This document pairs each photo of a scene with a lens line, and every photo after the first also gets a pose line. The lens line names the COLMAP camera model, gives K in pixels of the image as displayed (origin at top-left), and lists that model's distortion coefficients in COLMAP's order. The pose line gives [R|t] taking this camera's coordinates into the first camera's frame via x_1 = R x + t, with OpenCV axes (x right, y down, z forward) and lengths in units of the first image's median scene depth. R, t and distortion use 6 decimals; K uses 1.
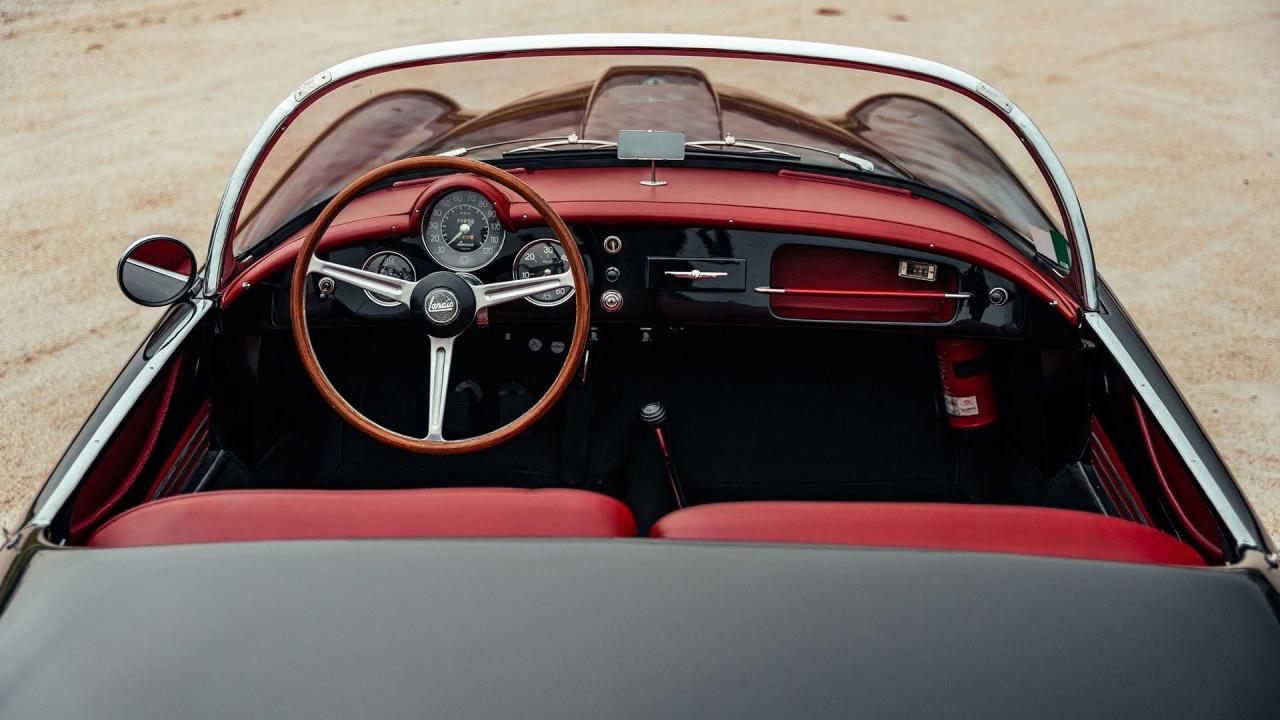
lens RADIAL K [[1525.0, 0, 661.1], [0, 1525.0, 362.2], [0, 0, 1]] dist [0.012967, 0.003725]
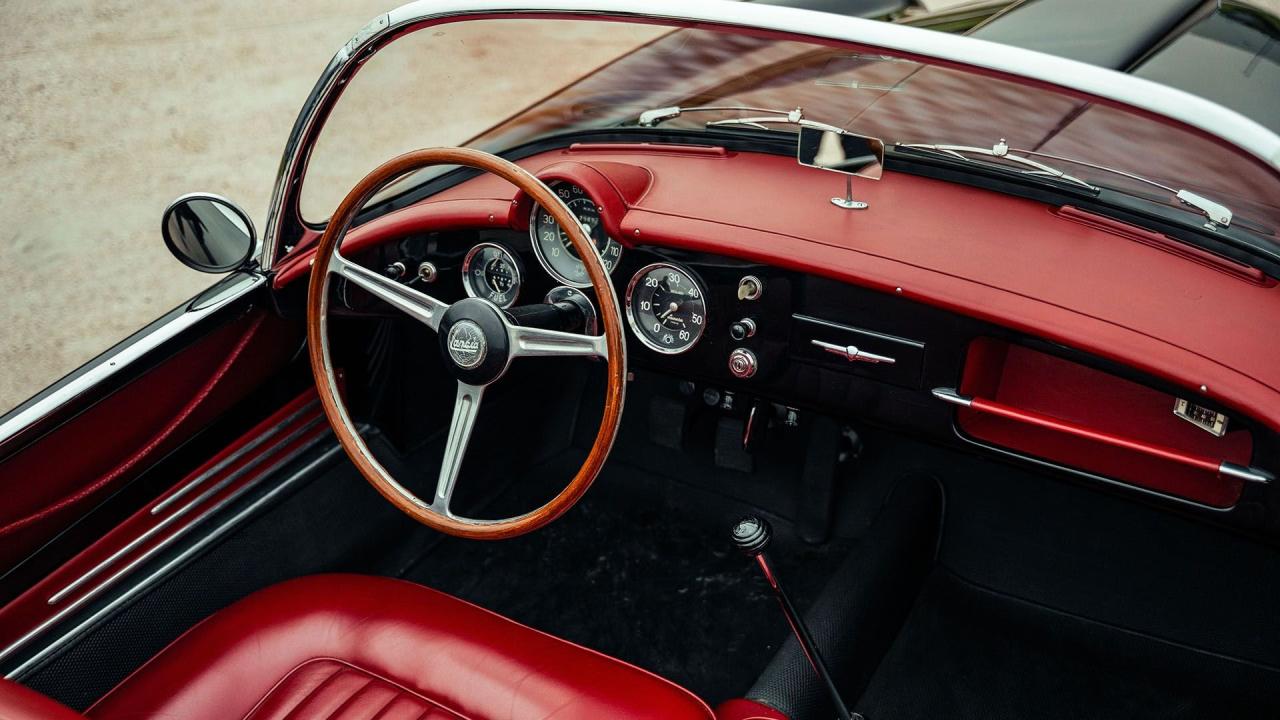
lens RADIAL K [[1525.0, 0, 661.1], [0, 1525.0, 362.2], [0, 0, 1]] dist [0.012967, 0.003725]
pose [[0.859869, 0.207084, -0.466629, 0.269613], [-0.148175, 0.975923, 0.160057, -0.150072], [0.488539, -0.068485, 0.869850, 0.357384]]
